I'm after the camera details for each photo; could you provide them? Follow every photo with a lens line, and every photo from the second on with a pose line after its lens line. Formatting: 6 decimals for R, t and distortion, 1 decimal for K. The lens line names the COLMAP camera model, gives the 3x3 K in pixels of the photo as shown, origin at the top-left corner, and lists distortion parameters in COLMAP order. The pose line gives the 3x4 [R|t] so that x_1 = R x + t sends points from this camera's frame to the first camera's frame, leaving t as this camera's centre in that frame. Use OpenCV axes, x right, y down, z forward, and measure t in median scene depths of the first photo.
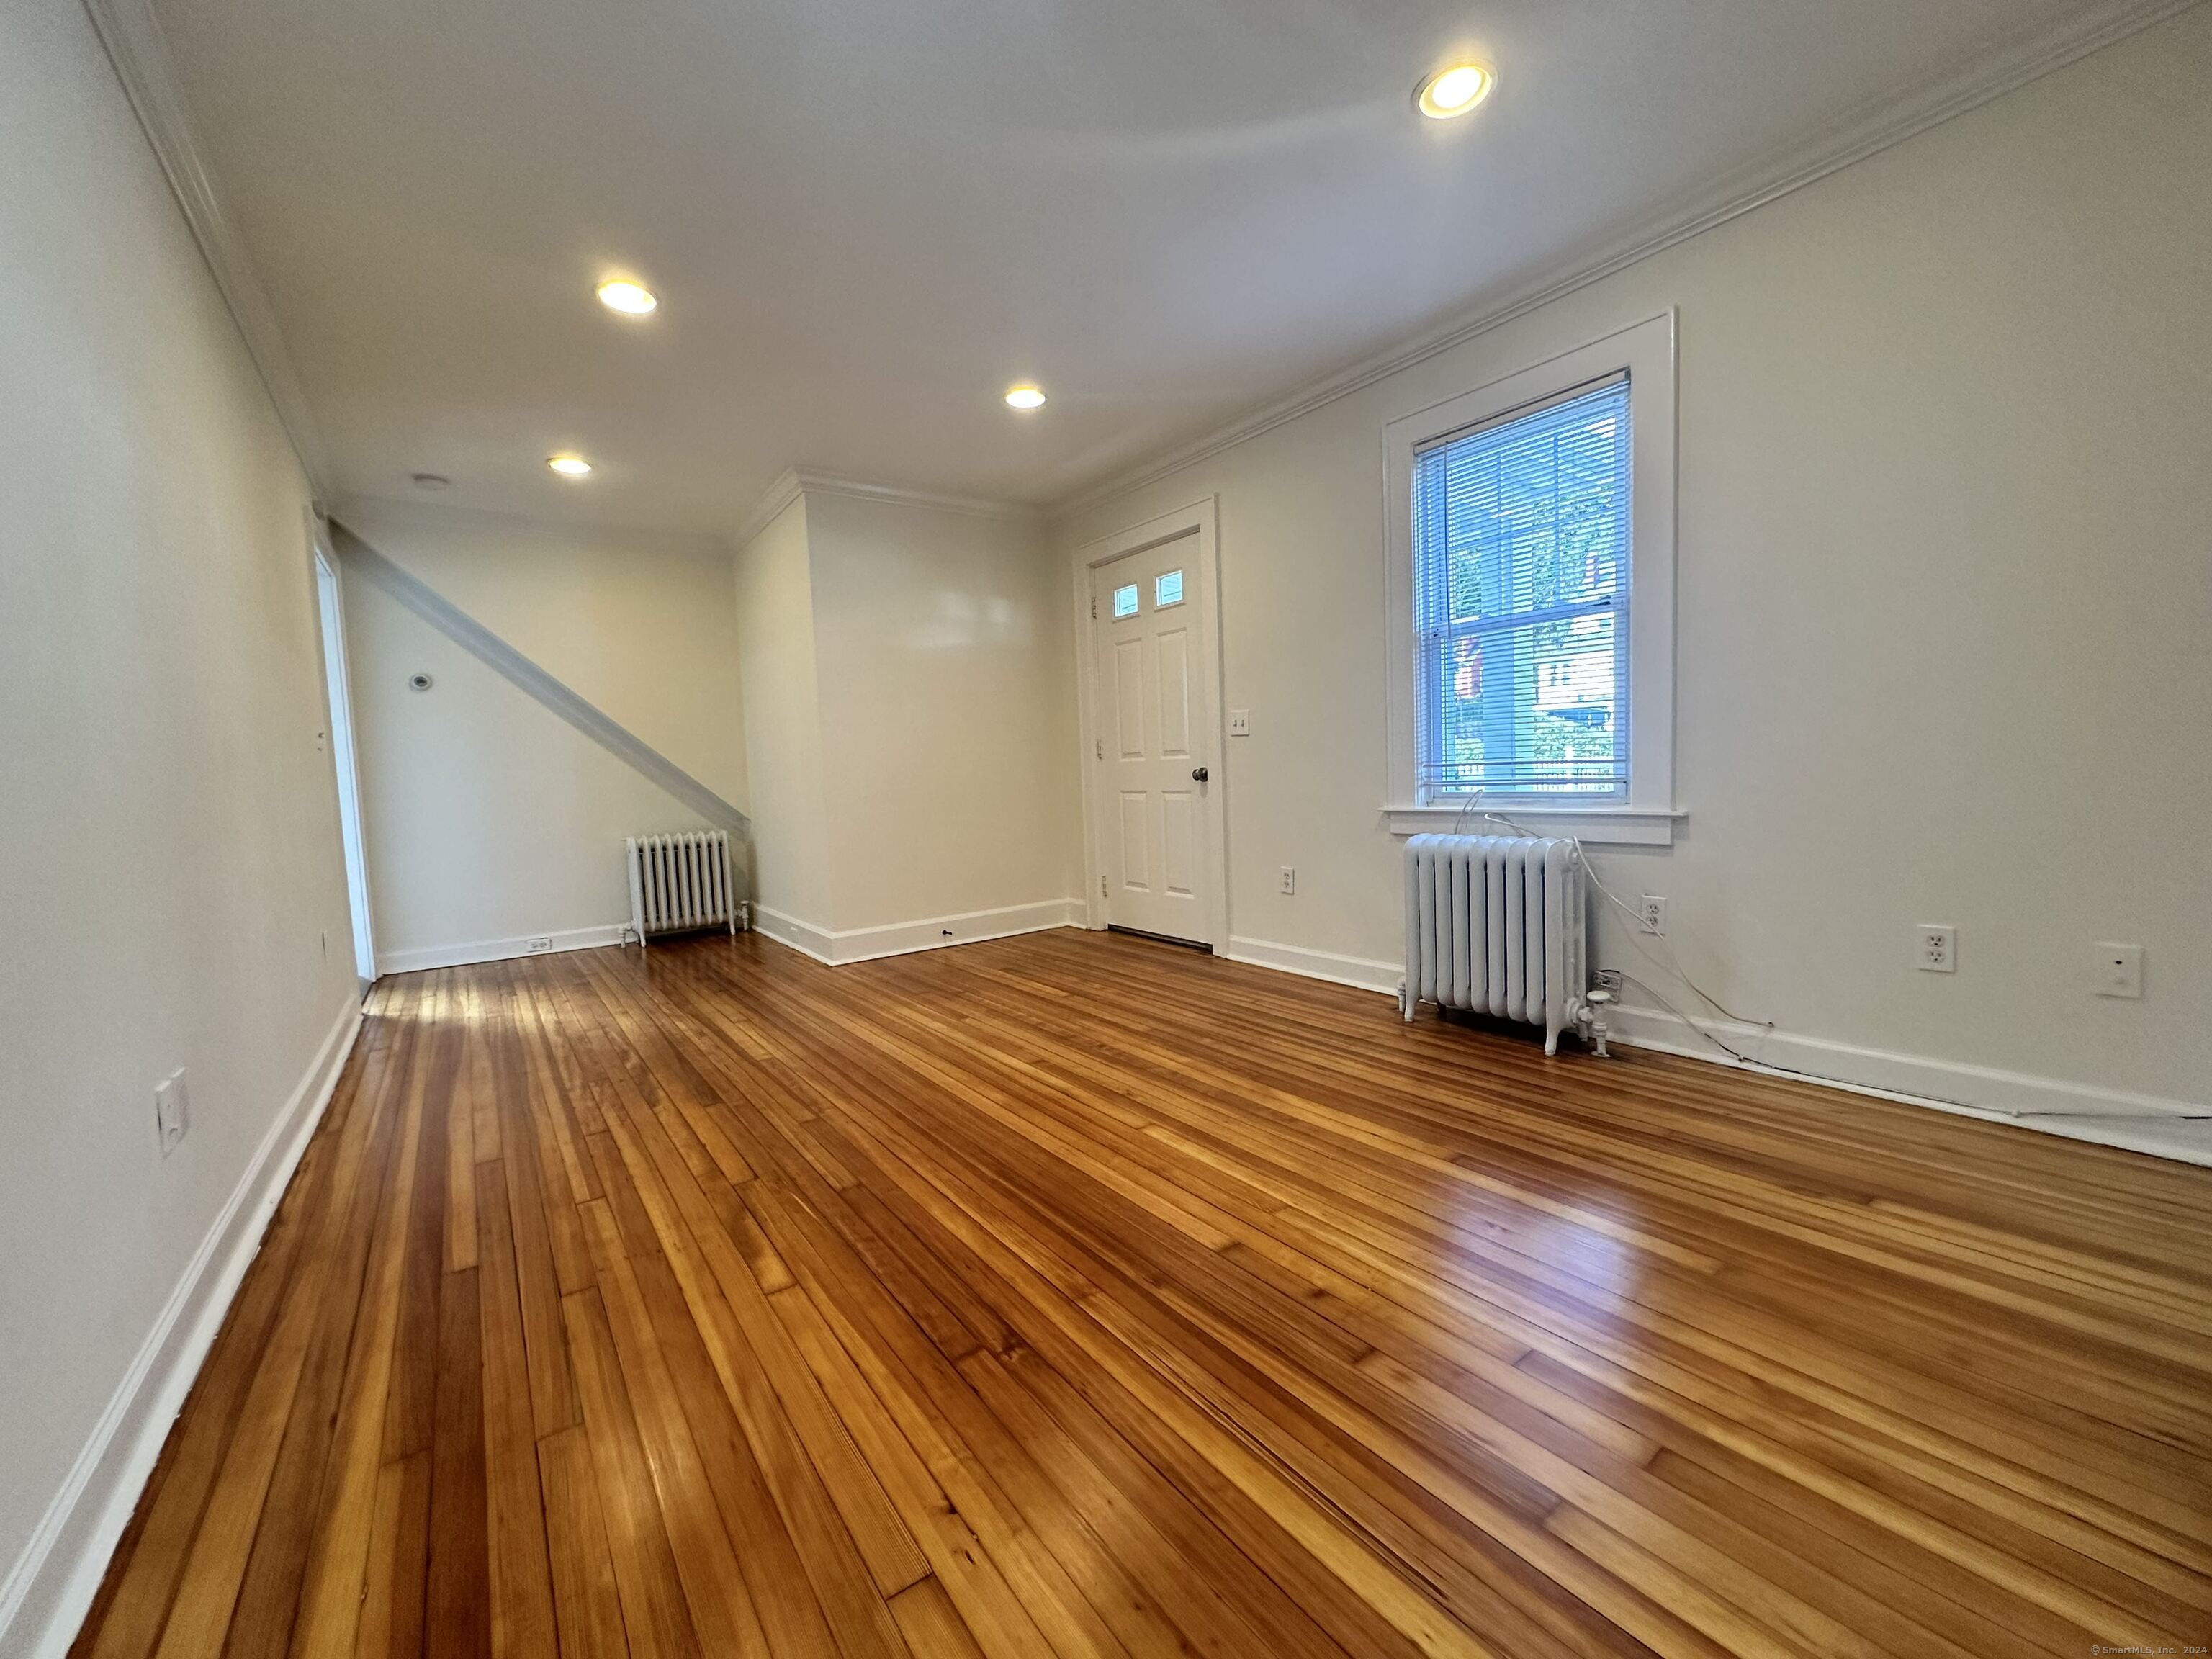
lens RADIAL K [[884.0, 0, 1108.5], [0, 884.0, 829.3], [0, 0, 1]] dist [-0.000805, 0.000217]
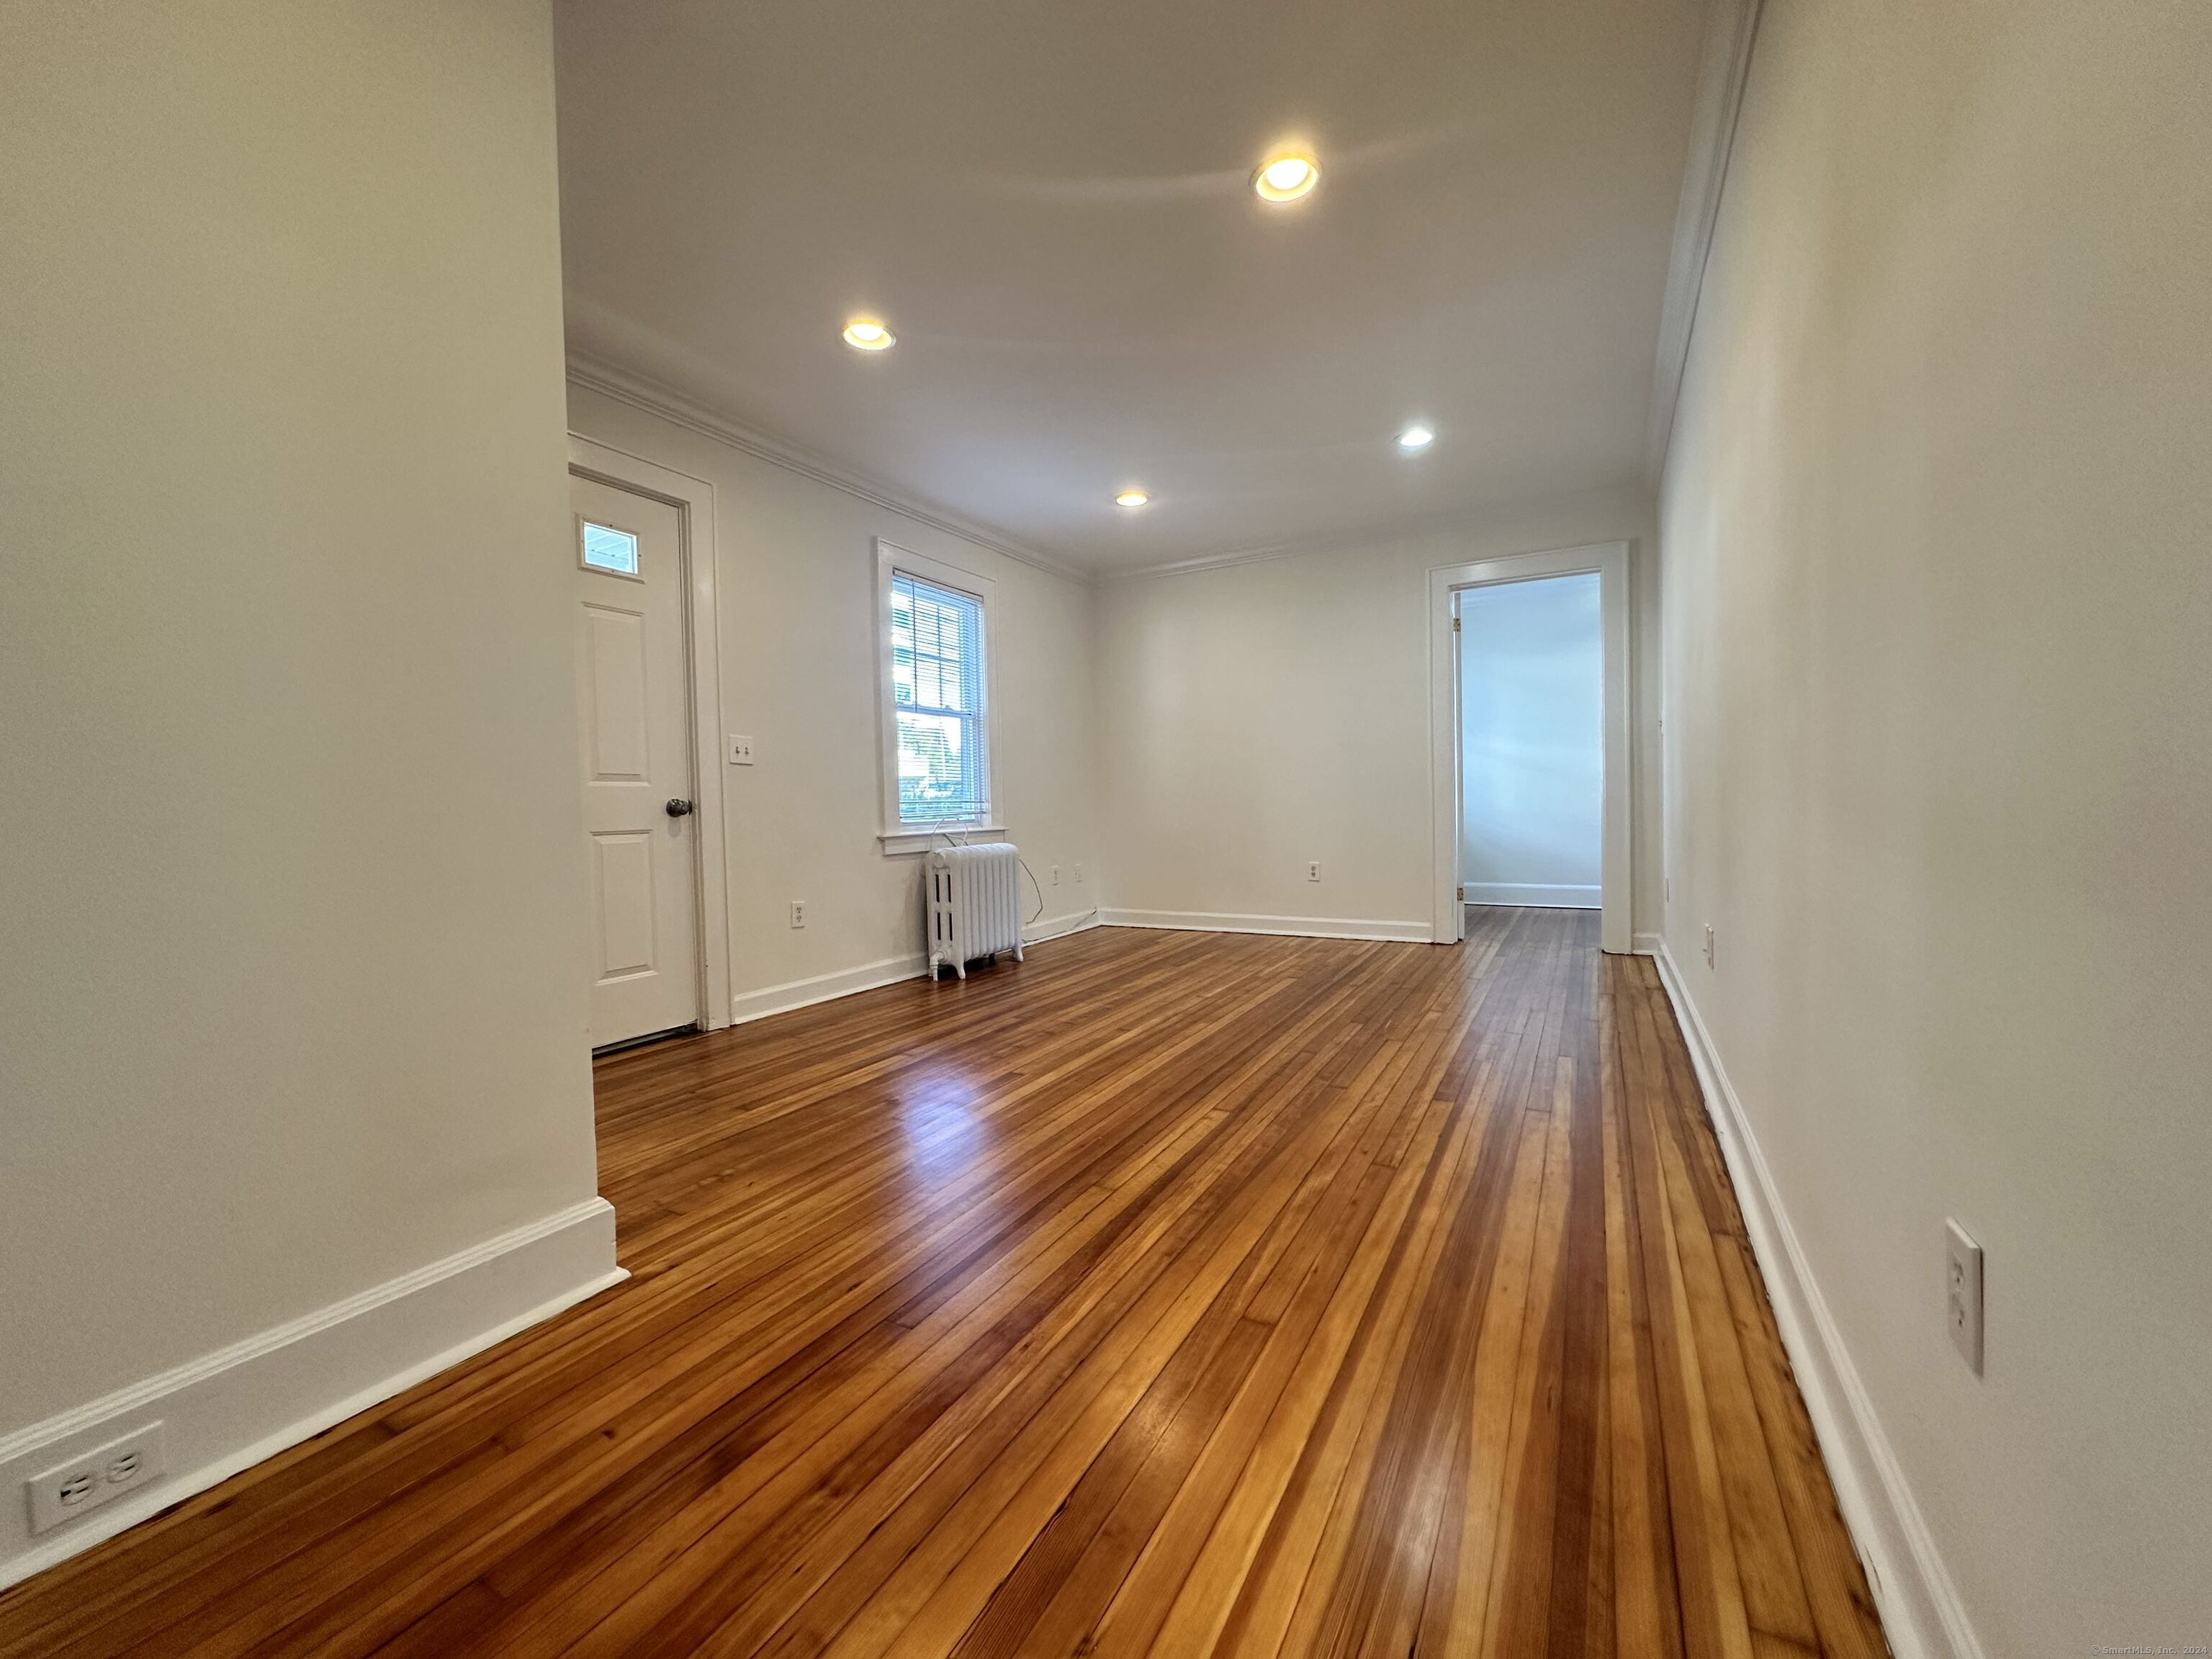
lens RADIAL K [[884.0, 0, 1103.8], [0, 884.0, 820.5], [0, 0, 1]] dist [-0.000805, 0.000217]
pose [[-0.418131, 0.032332, 0.907811, -1.062377], [0.101653, 0.994755, 0.011392, -0.029258], [-0.902681, 0.097045, -0.419224, 1.371169]]
